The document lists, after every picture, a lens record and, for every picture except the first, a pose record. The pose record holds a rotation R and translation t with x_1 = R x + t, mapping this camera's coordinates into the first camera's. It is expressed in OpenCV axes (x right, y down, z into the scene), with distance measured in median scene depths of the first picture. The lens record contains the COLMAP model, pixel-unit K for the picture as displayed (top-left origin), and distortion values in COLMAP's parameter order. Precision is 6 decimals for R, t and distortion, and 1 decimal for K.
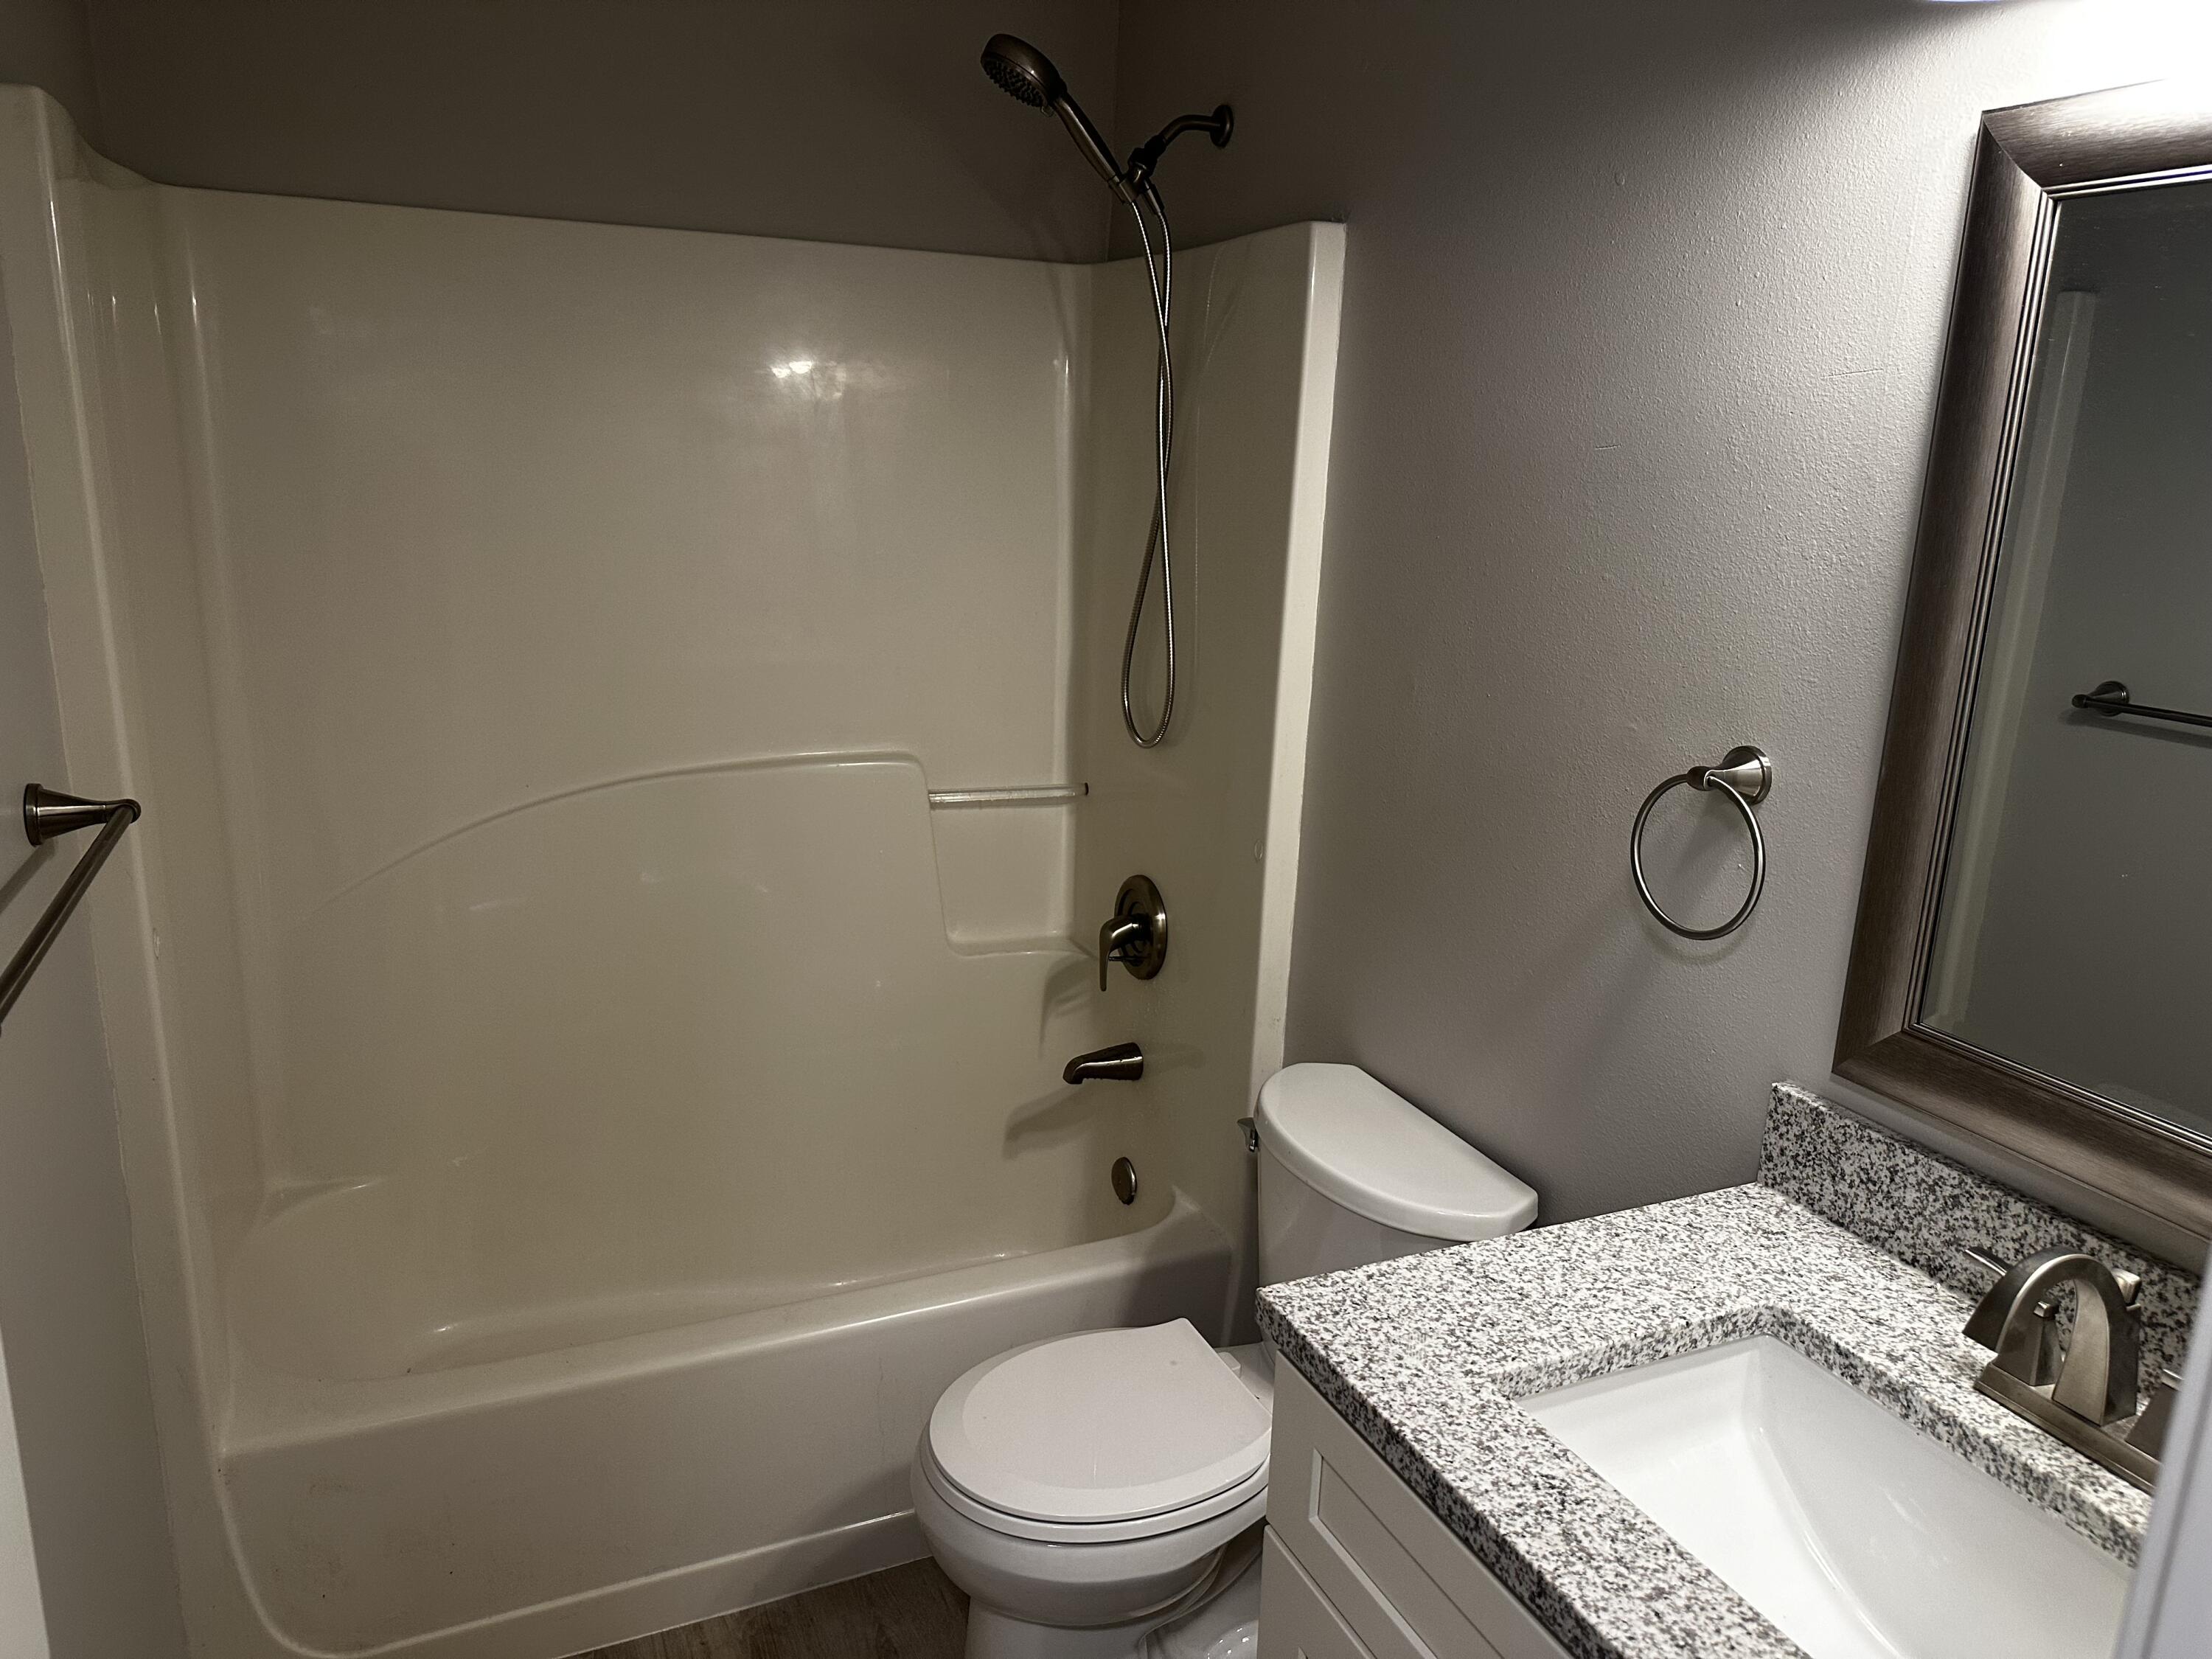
lens RADIAL K [[1562.7, 0, 1102.5], [0, 1562.7, 804.3], [0, 0, 1]] dist [0.131035, -0.198650]
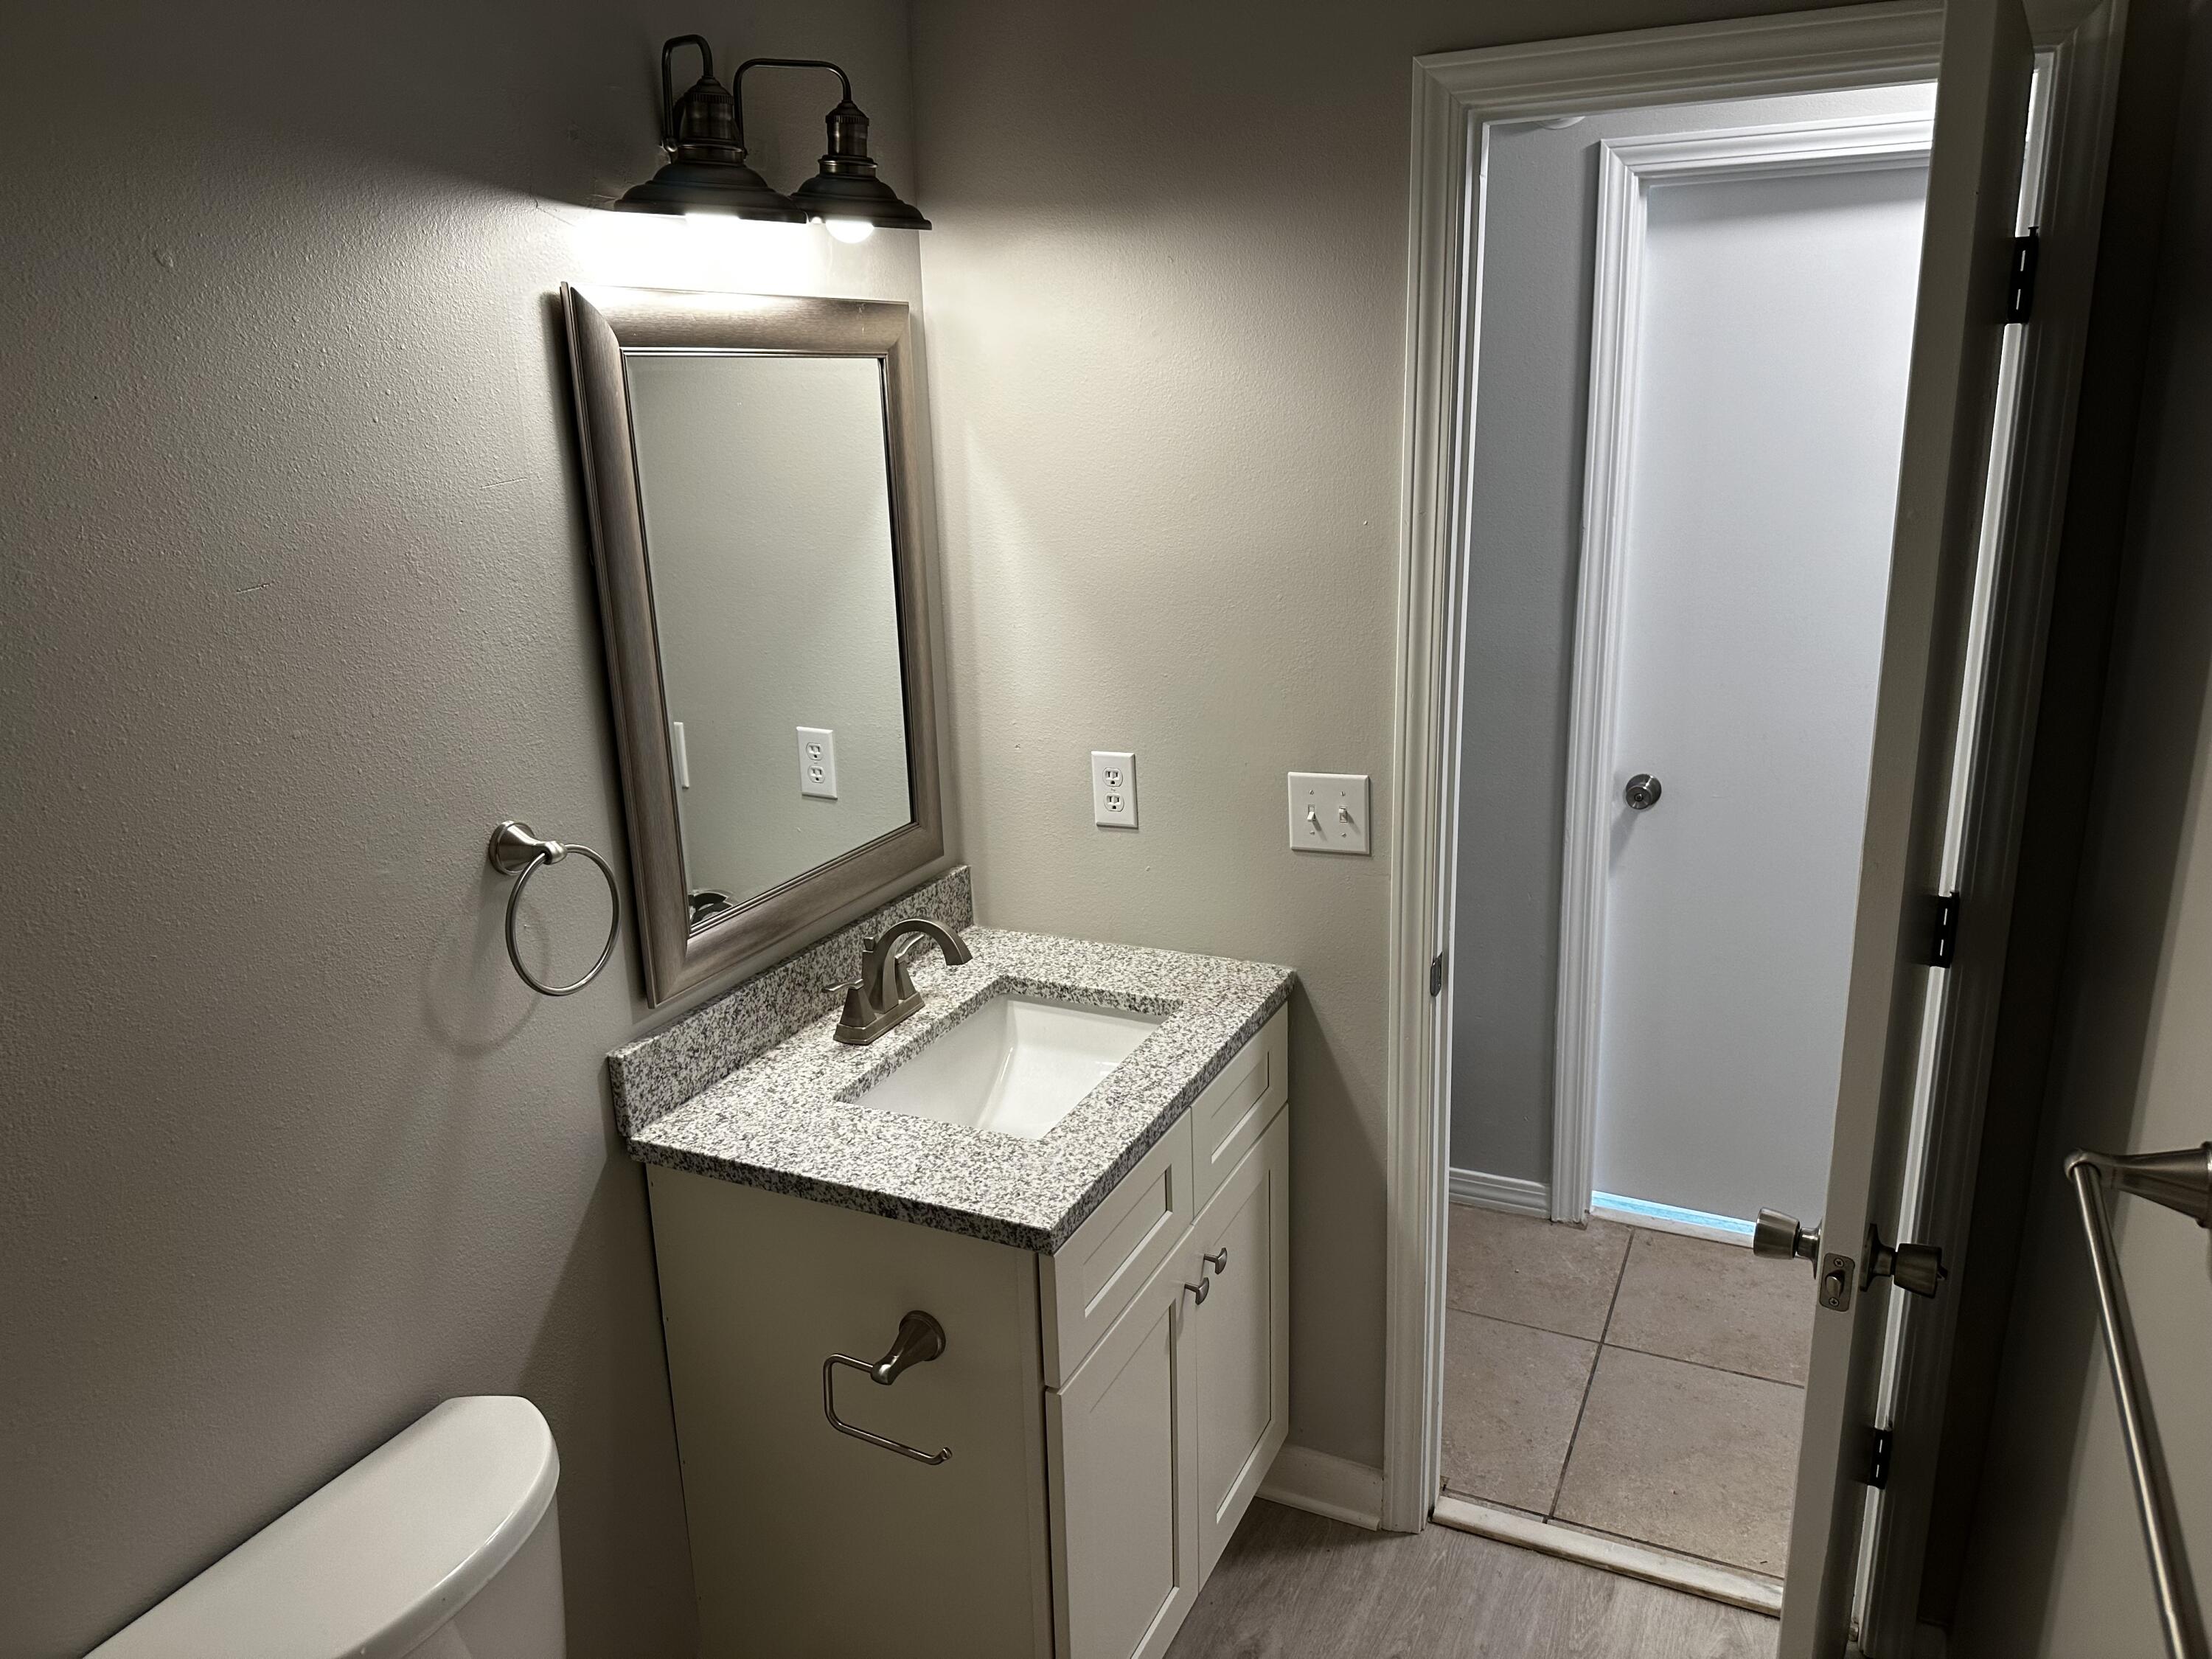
lens RADIAL K [[1562.7, 0, 1102.5], [0, 1562.7, 804.3], [0, 0, 1]] dist [0.131035, -0.198650]
pose [[-0.640282, -0.208861, 0.739200, -0.732888], [0.193233, 0.887582, 0.418162, -0.471875], [-0.743438, 0.410579, -0.527944, 1.410307]]
